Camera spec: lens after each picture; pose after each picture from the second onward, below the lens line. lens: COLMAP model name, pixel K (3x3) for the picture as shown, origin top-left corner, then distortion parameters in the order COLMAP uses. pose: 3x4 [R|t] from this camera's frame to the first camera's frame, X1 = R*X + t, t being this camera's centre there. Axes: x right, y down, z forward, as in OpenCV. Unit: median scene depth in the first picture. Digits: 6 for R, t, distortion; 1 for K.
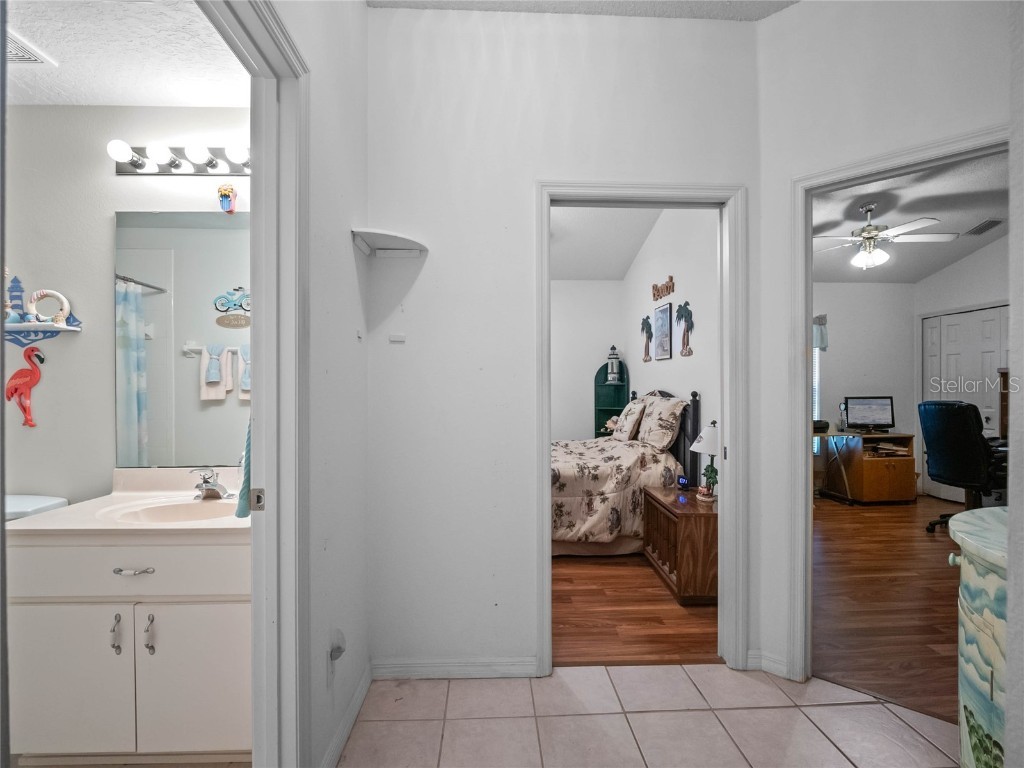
lens RADIAL K [[497.2, 0, 509.4], [0, 497.2, 389.0], [0, 0, 1]] dist [-0.005681, -0.004998]
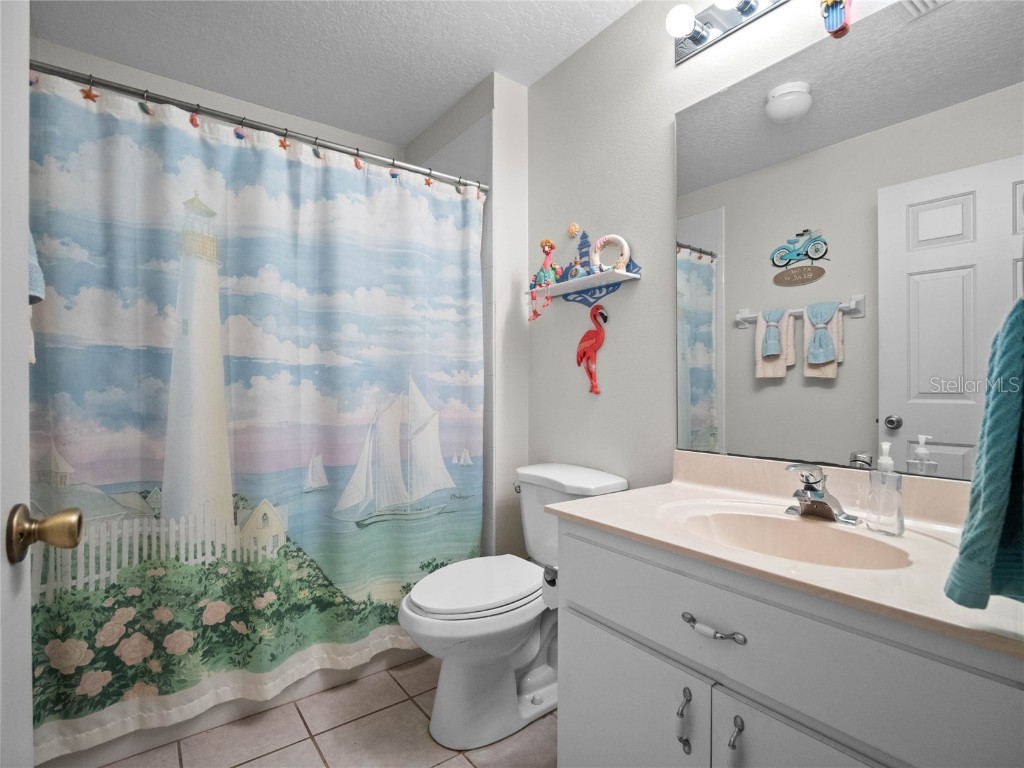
lens RADIAL K [[497.2, 0, 509.4], [0, 497.2, 389.0], [0, 0, 1]] dist [-0.005681, -0.004998]
pose [[0.564513, 0.003399, -0.825417, -0.310228], [0.000604, 0.999990, 0.004531, 0.063466], [0.825424, -0.003056, 0.564505, 0.354934]]
